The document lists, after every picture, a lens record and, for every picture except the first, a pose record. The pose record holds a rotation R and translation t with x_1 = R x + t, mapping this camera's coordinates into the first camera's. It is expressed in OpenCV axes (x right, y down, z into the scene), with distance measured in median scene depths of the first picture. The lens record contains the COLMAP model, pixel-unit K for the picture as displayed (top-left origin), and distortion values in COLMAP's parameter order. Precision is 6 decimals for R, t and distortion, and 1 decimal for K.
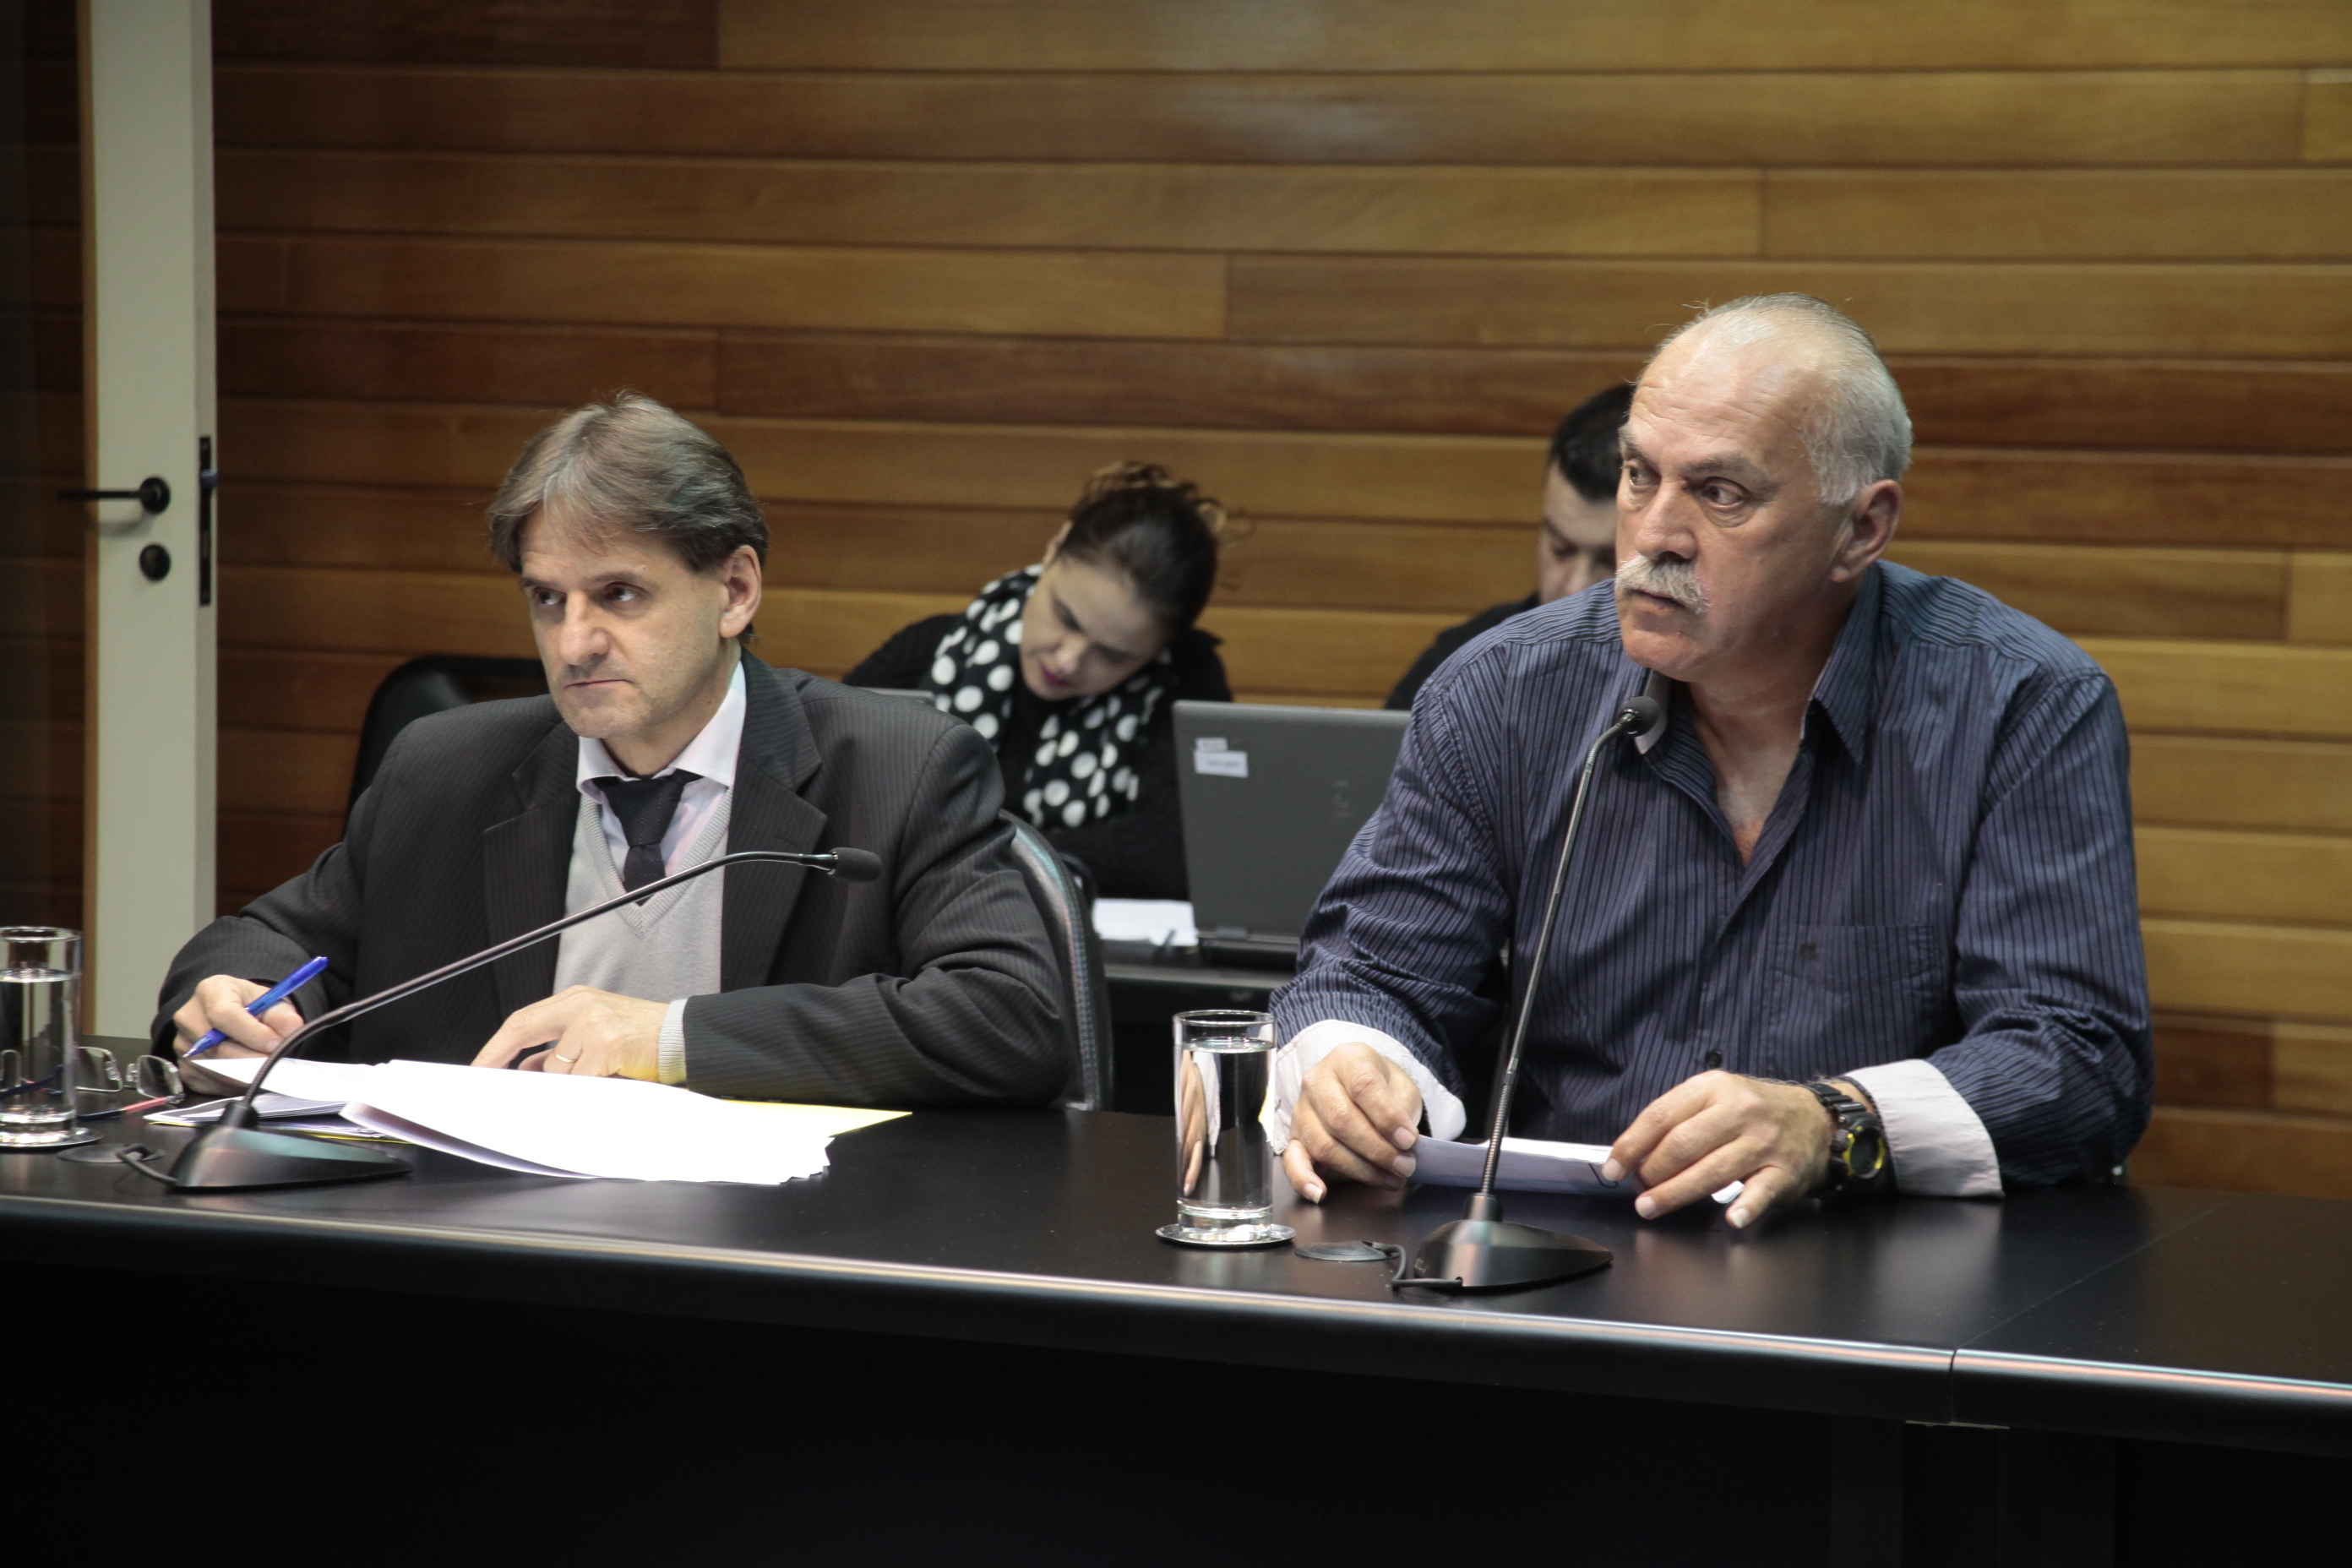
lens RADIAL K [[6244.2, 0, 1174.1], [0, 6244.2, 788.7], [0, 0, 1]] dist [0.386103, 0.000000]
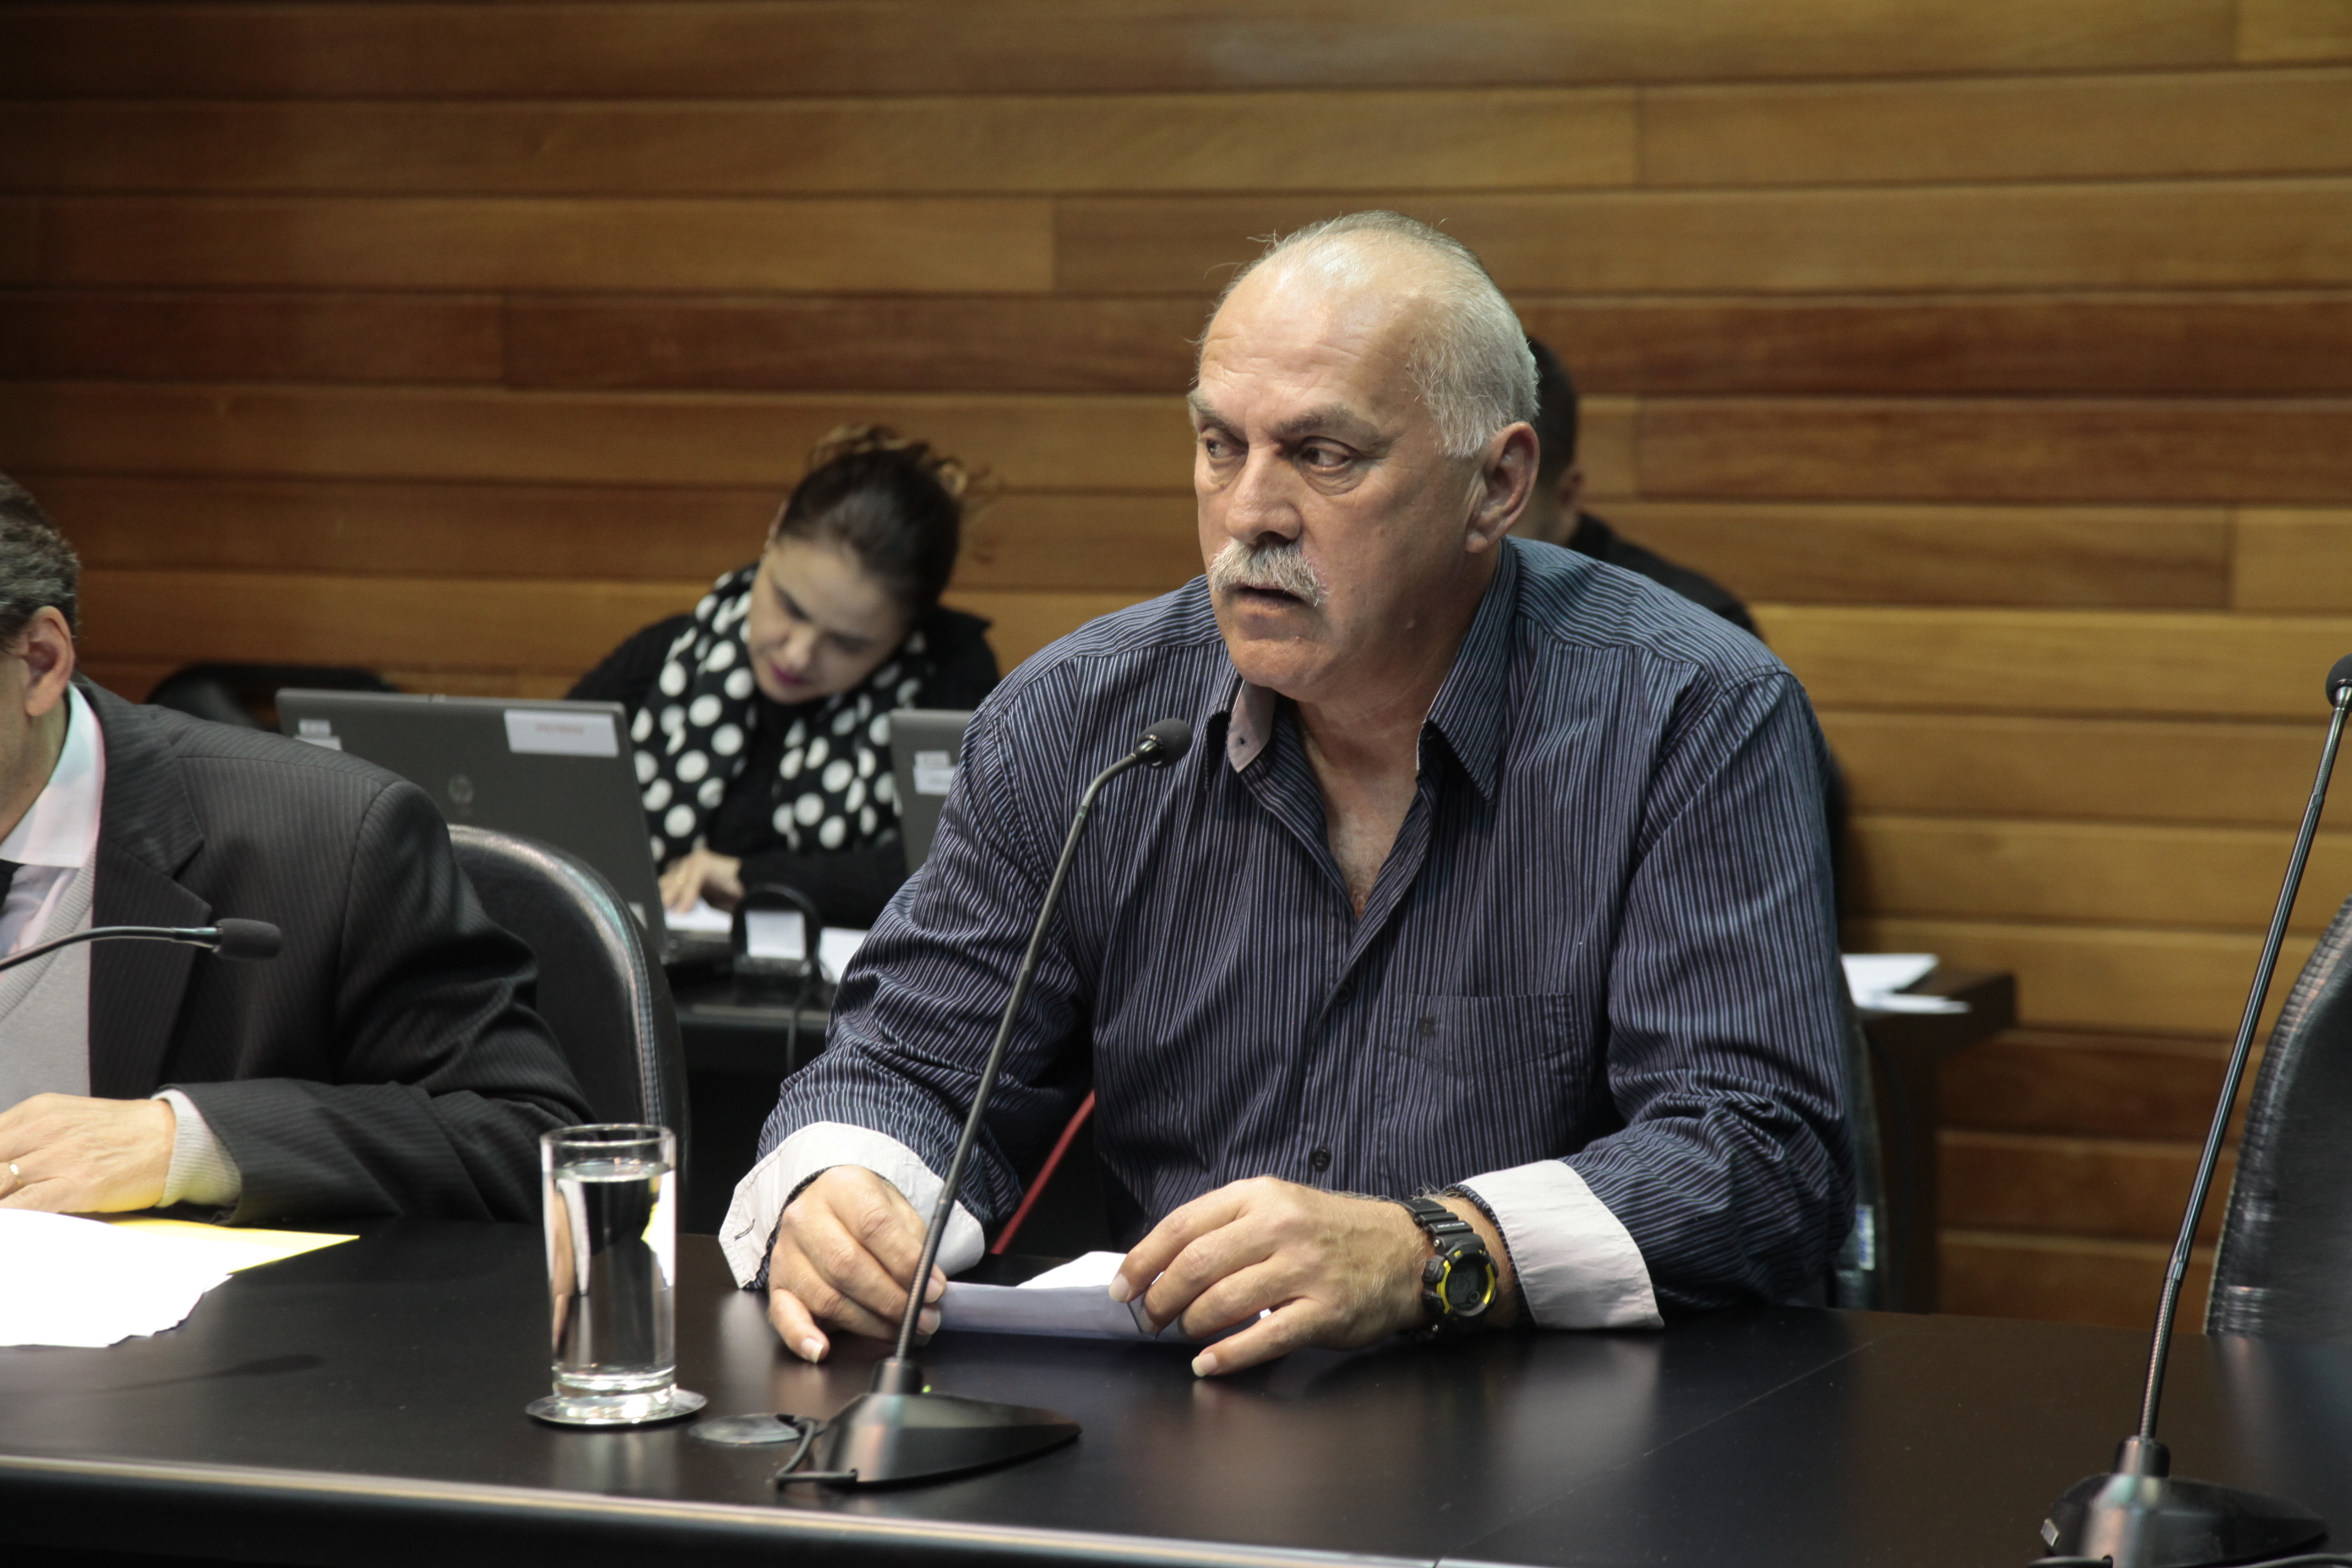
lens RADIAL K [[6244.2, 0, 1136.8], [0, 6244.2, 856.7], [0, 0, 1]] dist [0.386103, 0.000000]
pose [[0.999212, -0.017315, -0.035712, 0.059025], [0.017865, 0.999726, 0.015146, -0.005512], [0.035440, -0.015772, 0.999247, 0.123899]]
